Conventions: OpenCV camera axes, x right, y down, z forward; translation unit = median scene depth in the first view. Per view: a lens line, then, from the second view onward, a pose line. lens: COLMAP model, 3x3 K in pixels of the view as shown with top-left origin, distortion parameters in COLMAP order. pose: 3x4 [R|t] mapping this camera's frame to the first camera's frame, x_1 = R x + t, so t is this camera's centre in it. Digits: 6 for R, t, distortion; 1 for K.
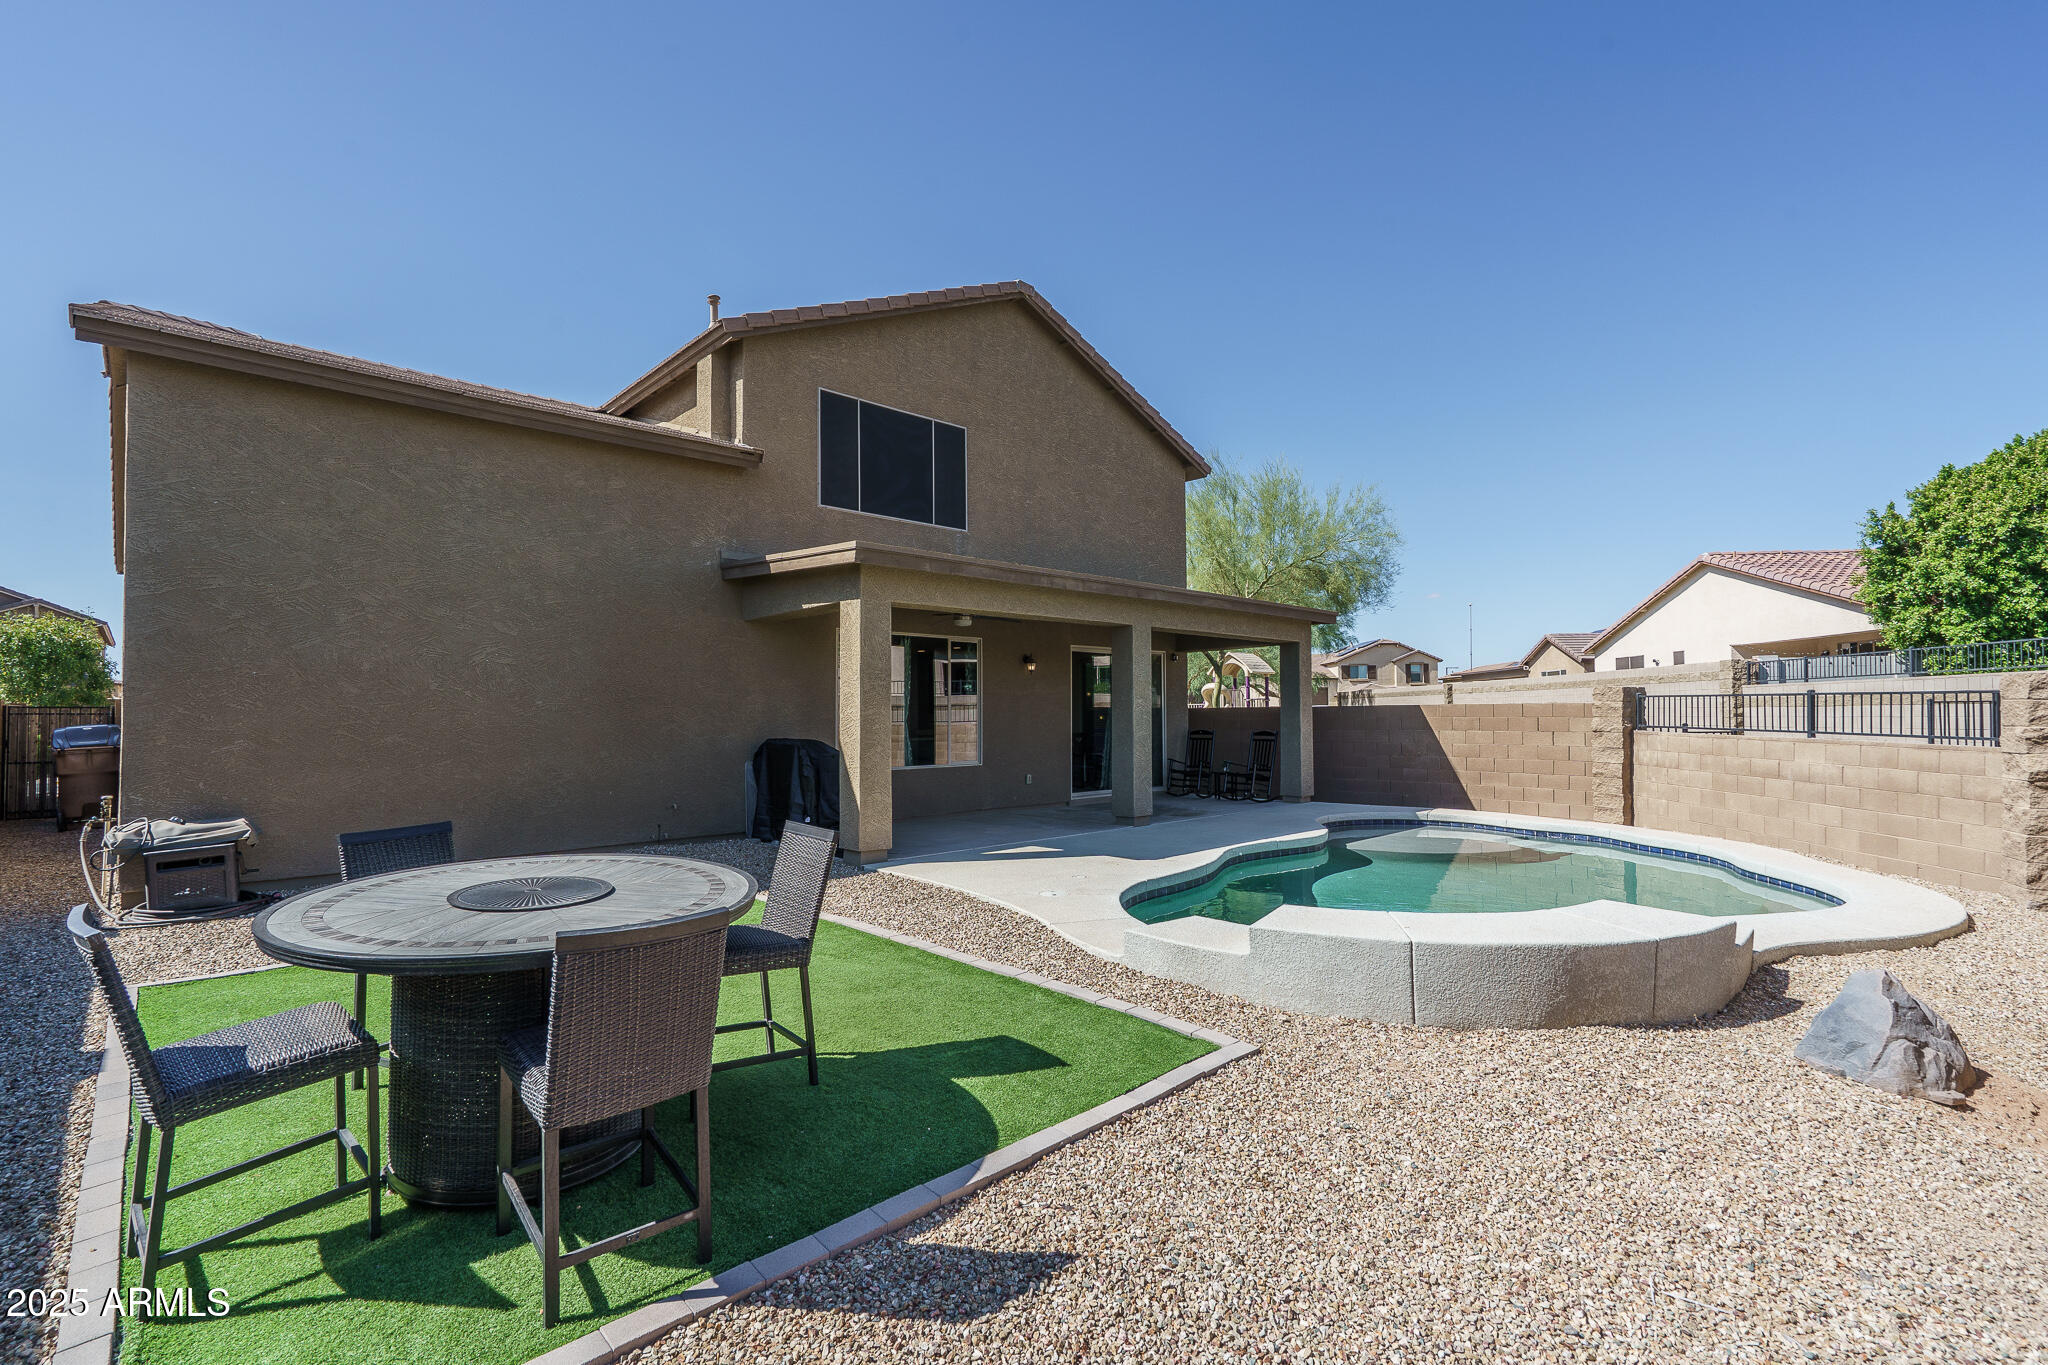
lens RADIAL K [[893.9, 0, 995.1], [0, 893.9, 686.9], [0, 0, 1]] dist [-0.029346, 0.000075]
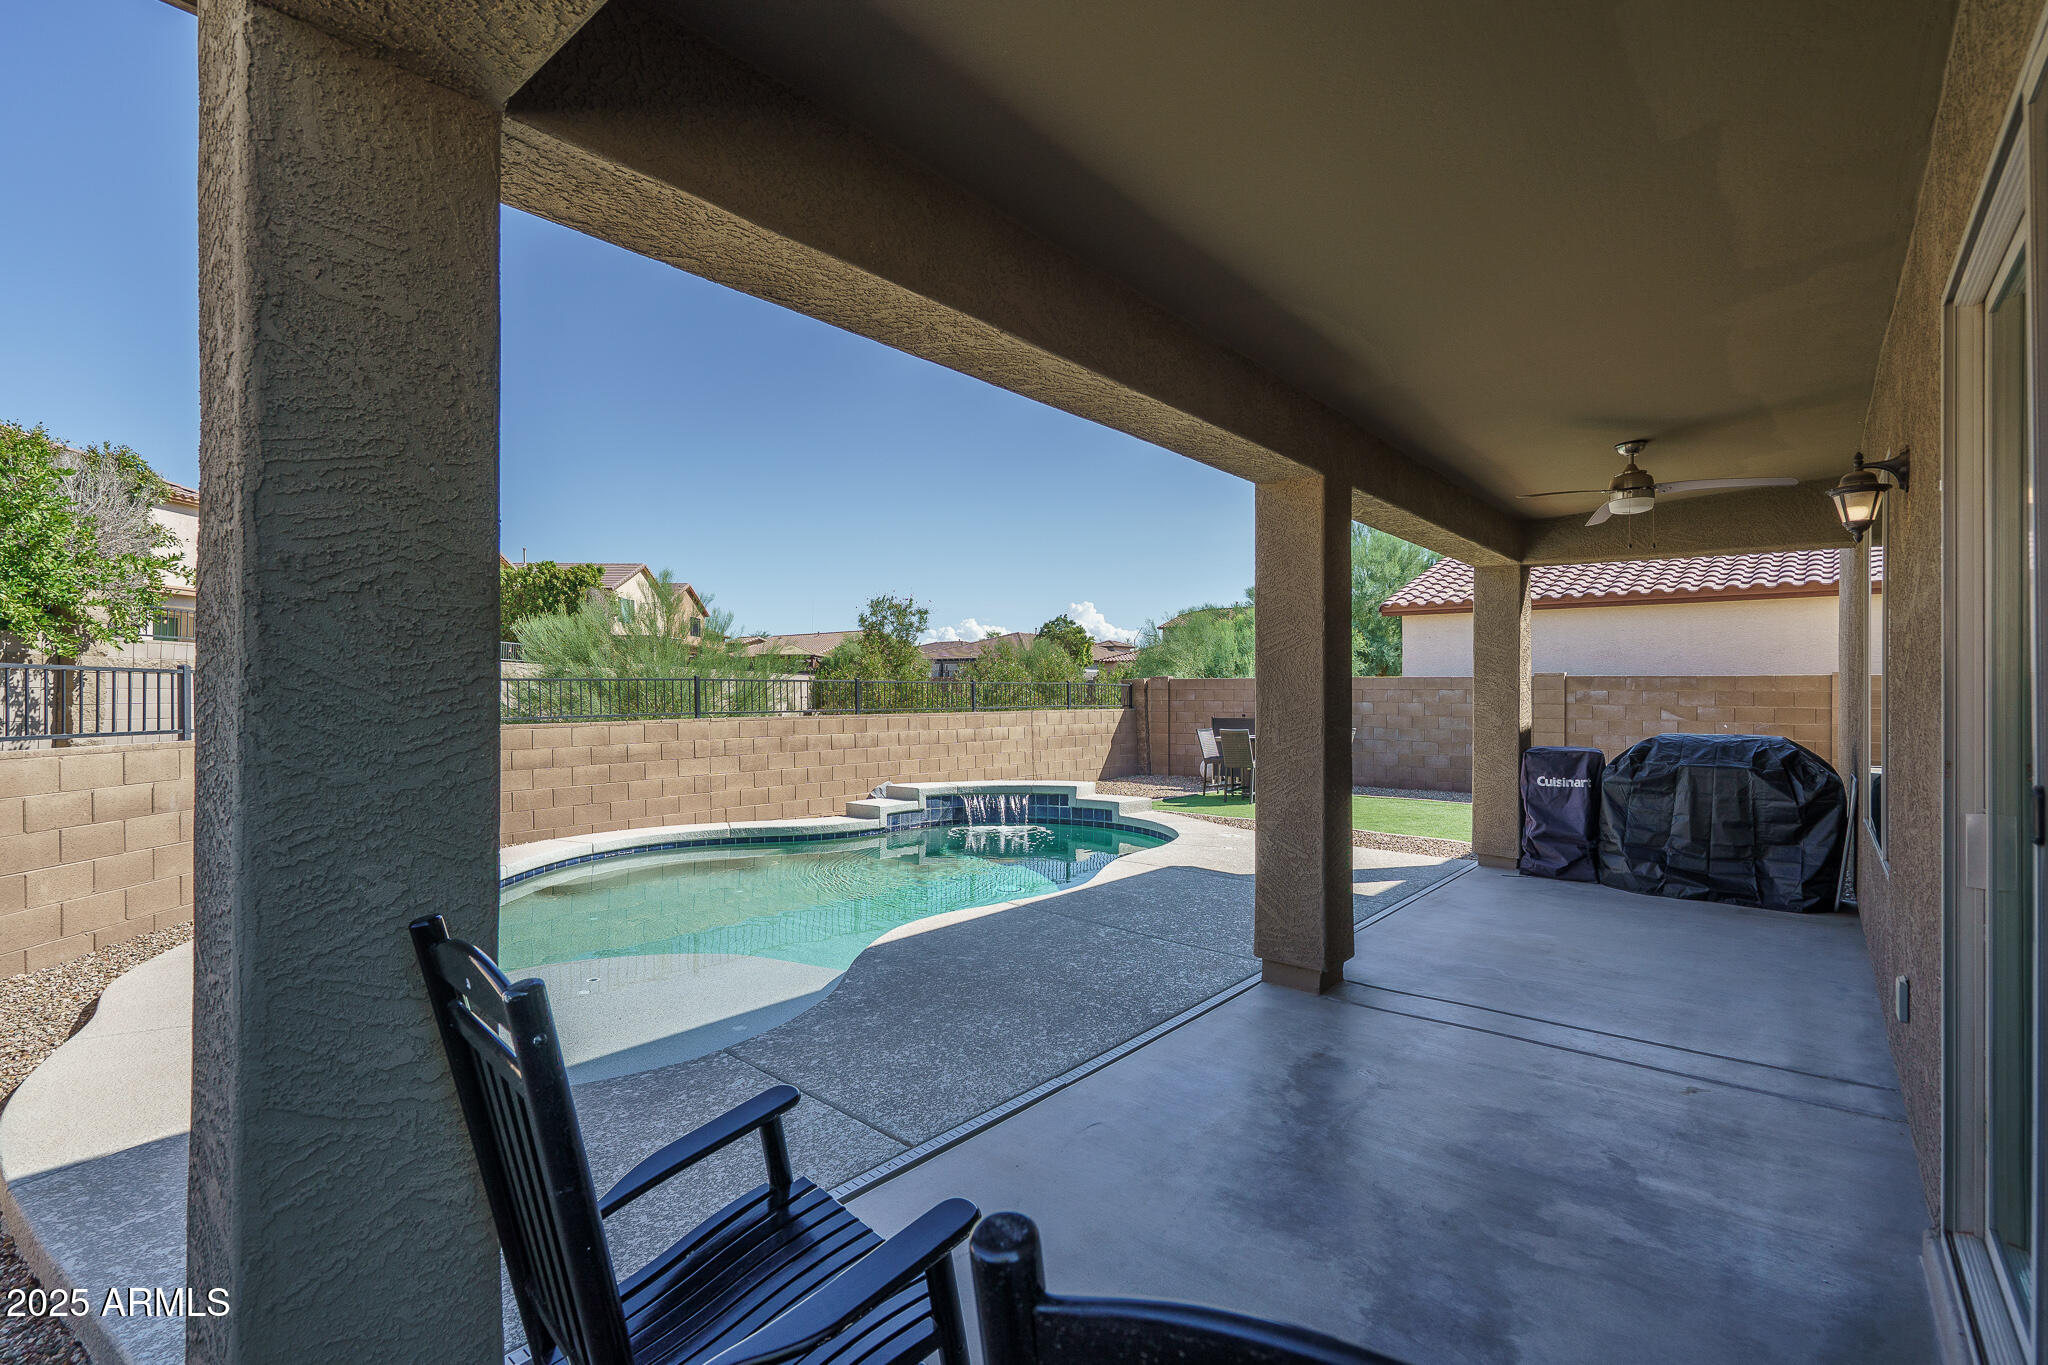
lens RADIAL K [[928.0, 0, 1021.3], [0, 928.0, 694.6], [0, 0, 1]] dist [-0.011040, 0.004600]
pose [[-0.990533, 0.002905, -0.137243, 0.380614], [0.006007, 0.999736, -0.022195, 0.039874], [0.137142, -0.022809, -0.990289, 1.612111]]
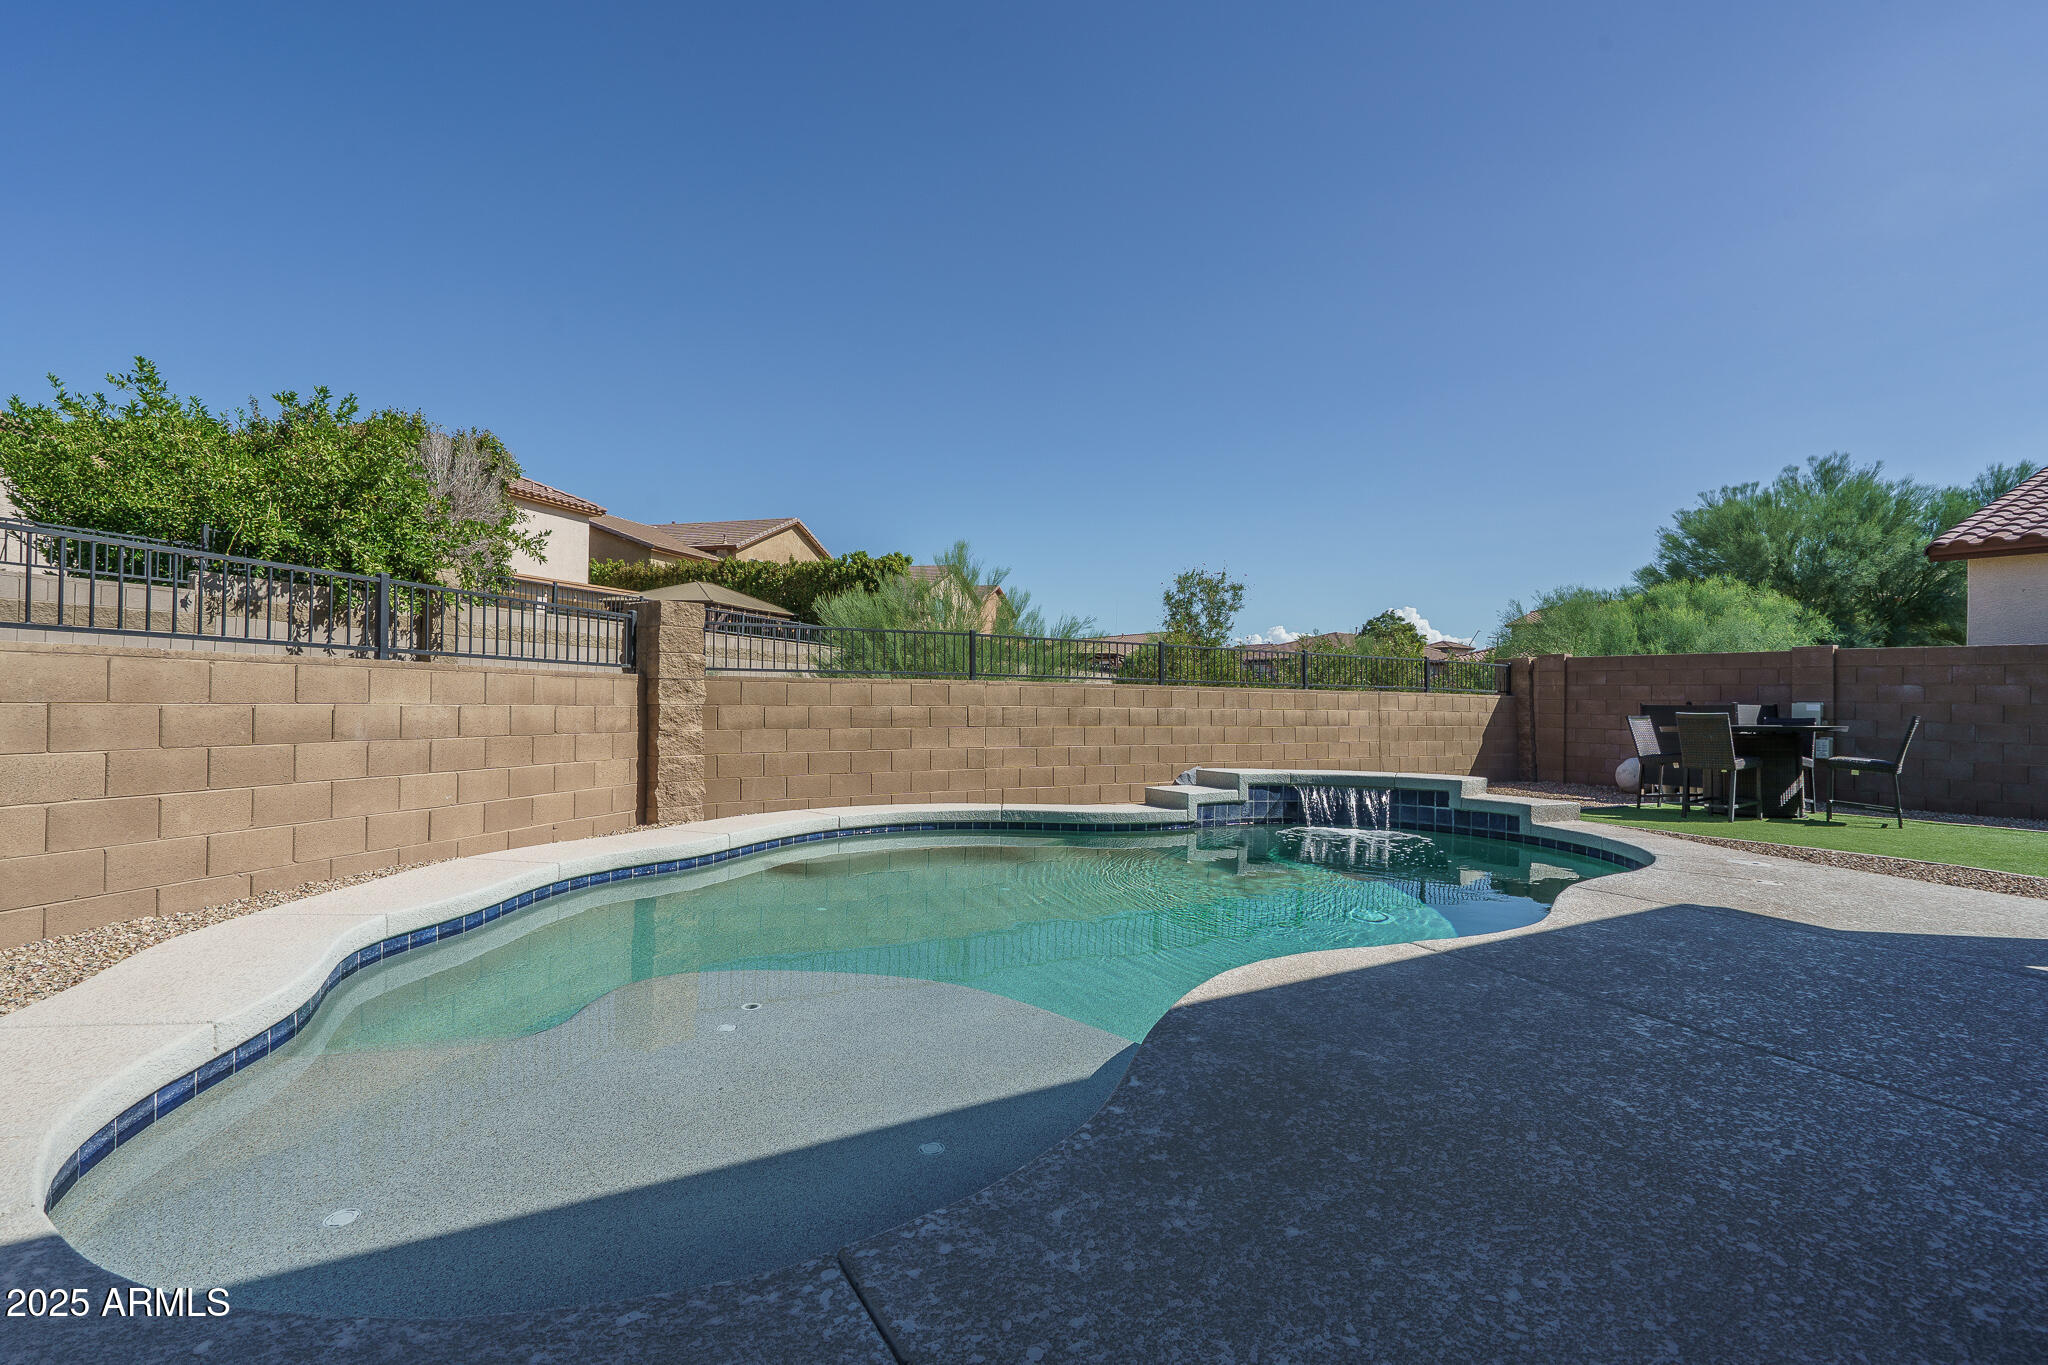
lens RADIAL K [[927.5, 0, 1017.2], [0, 927.5, 692.3], [0, 0, 1]] dist [-0.005516, 0.002616]
pose [[-0.981818, -0.012319, 0.189426, 0.389631], [-0.018732, 0.999309, -0.032104, 0.082687], [-0.188900, -0.035069, -0.981370, 1.373583]]
